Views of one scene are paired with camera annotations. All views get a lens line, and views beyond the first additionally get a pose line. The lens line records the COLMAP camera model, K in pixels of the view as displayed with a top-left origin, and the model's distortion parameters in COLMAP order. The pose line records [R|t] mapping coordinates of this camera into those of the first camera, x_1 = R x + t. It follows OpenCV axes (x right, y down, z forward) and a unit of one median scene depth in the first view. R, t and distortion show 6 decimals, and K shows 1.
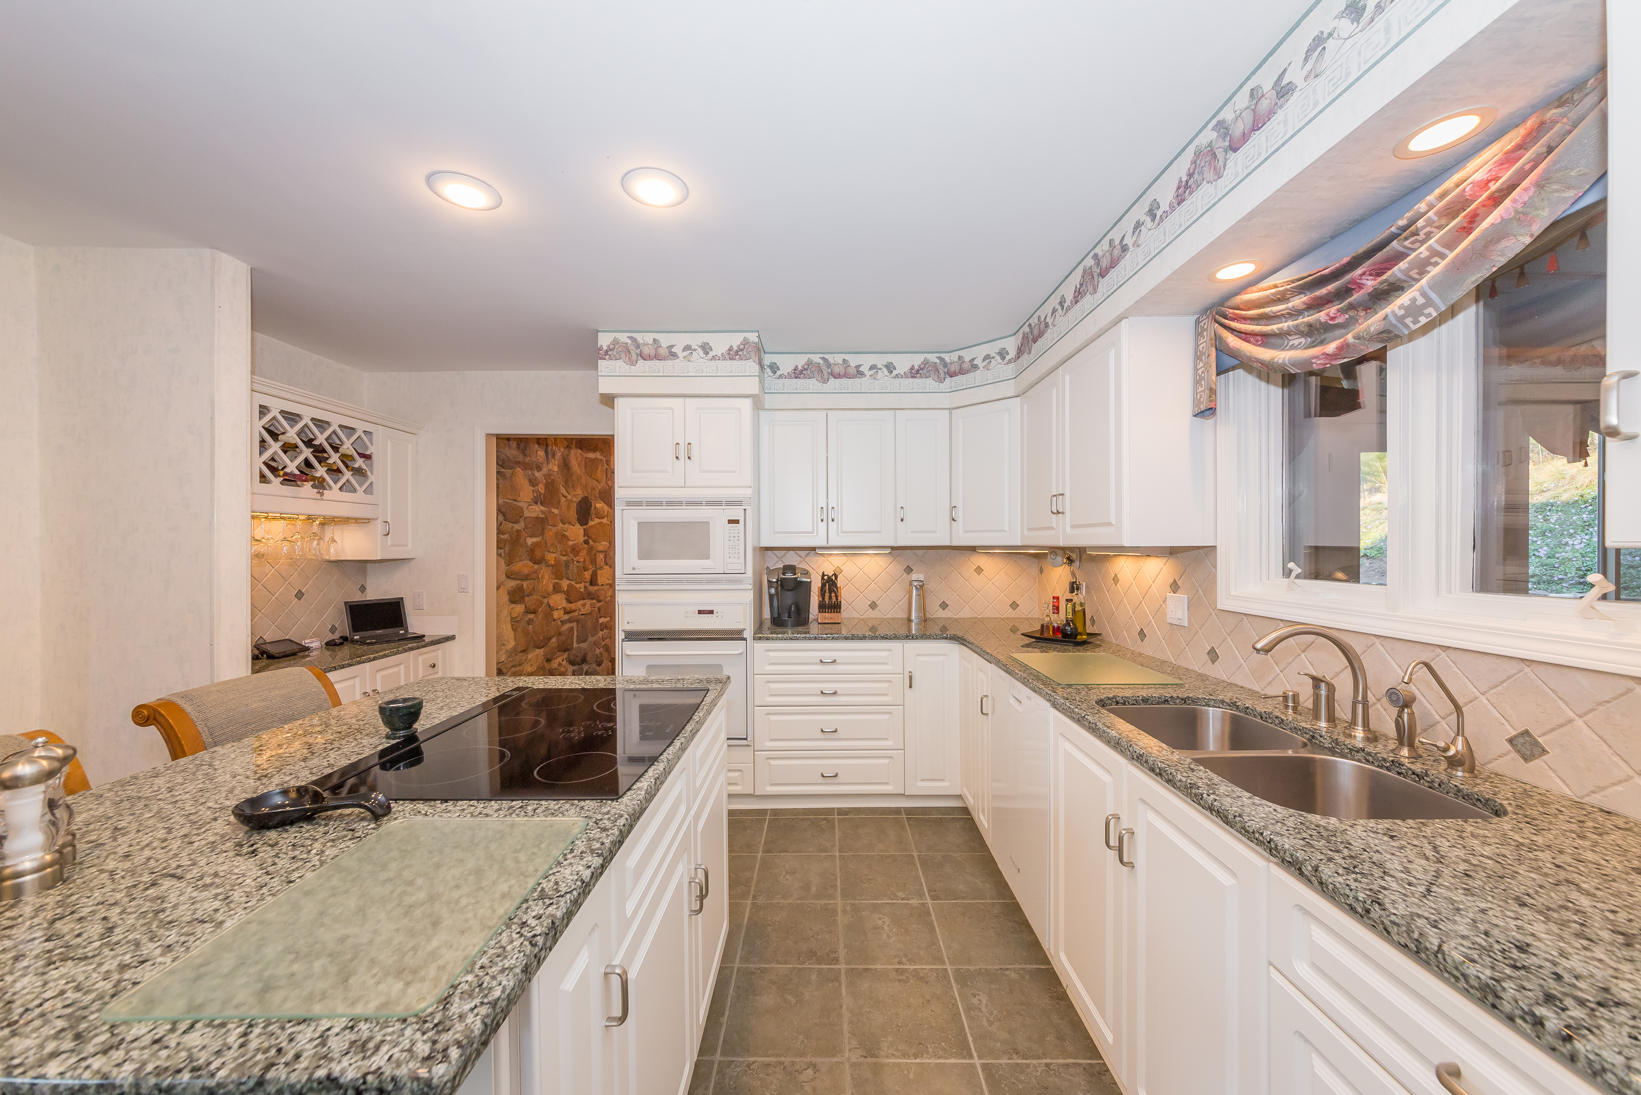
lens RADIAL K [[574.9, 0, 819.6], [0, 574.9, 545.4], [0, 0, 1]] dist [0.000341, 0.000015]
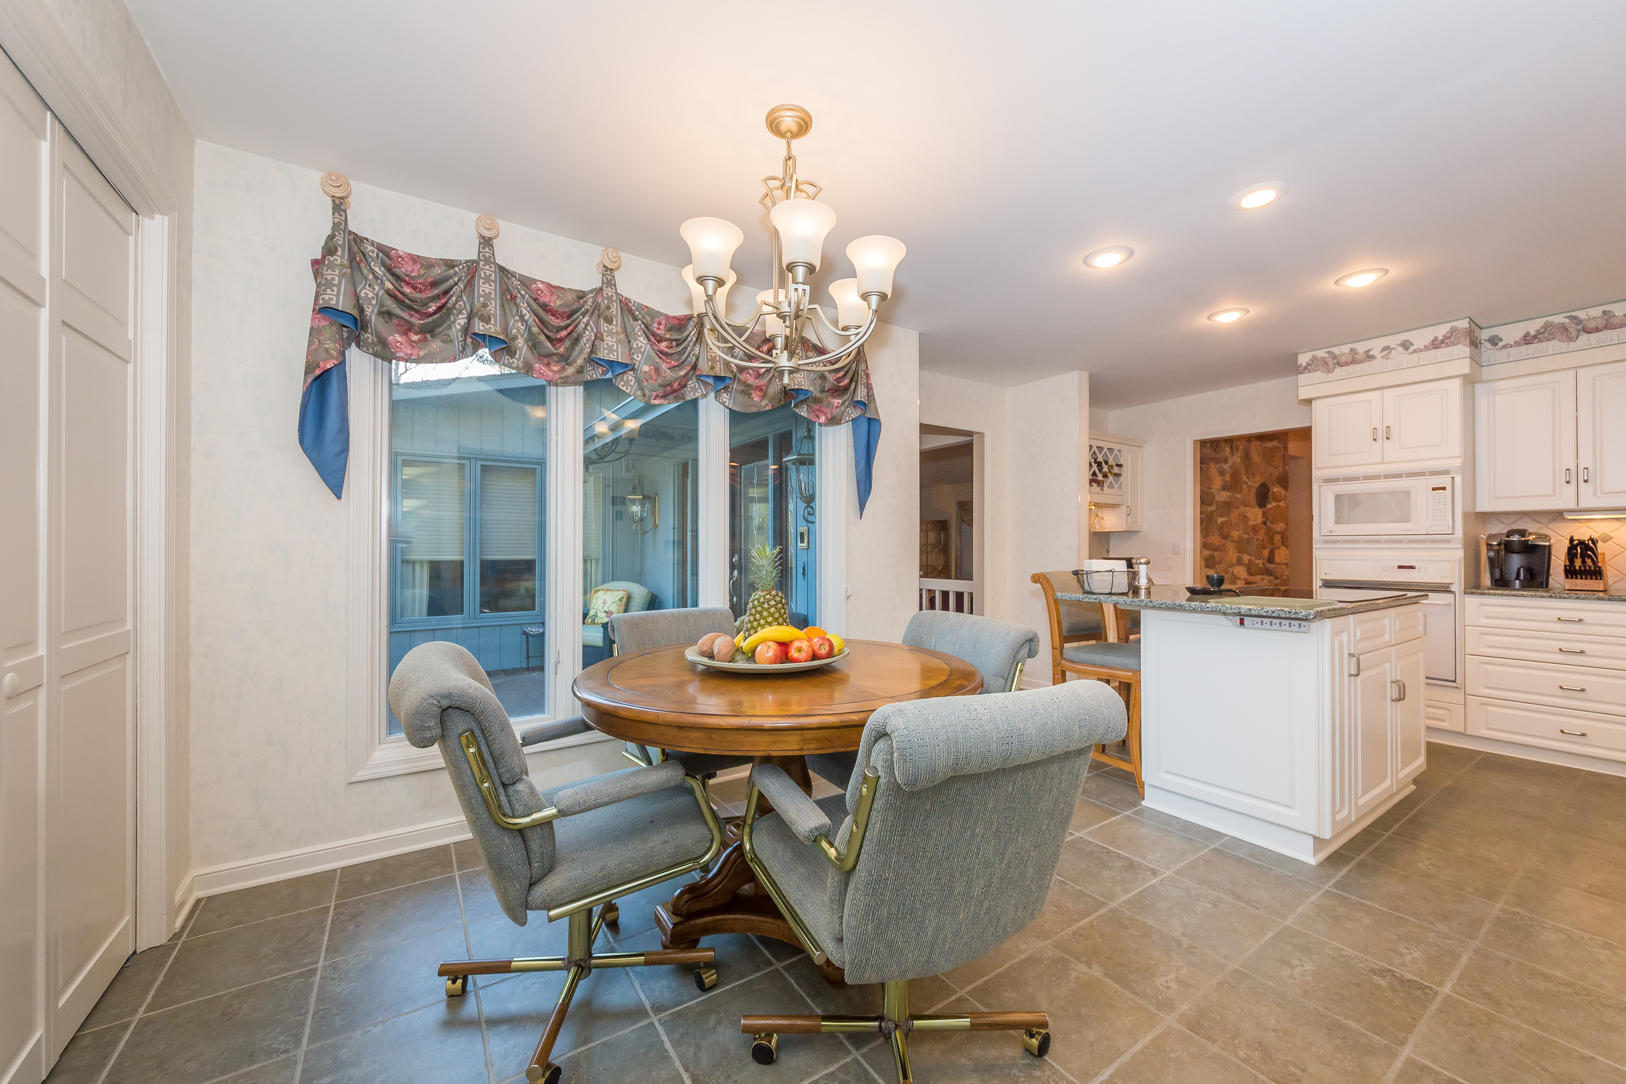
lens RADIAL K [[639.7, 0, 816.8], [0, 639.7, 544.3], [0, 0, 1]] dist [-0.000764, 0.004587]
pose [[0.585130, -0.003196, -0.810934, 0.150040], [-0.003808, 0.999970, -0.006688, 0.076376], [0.810931, 0.007002, 0.585100, -0.696545]]
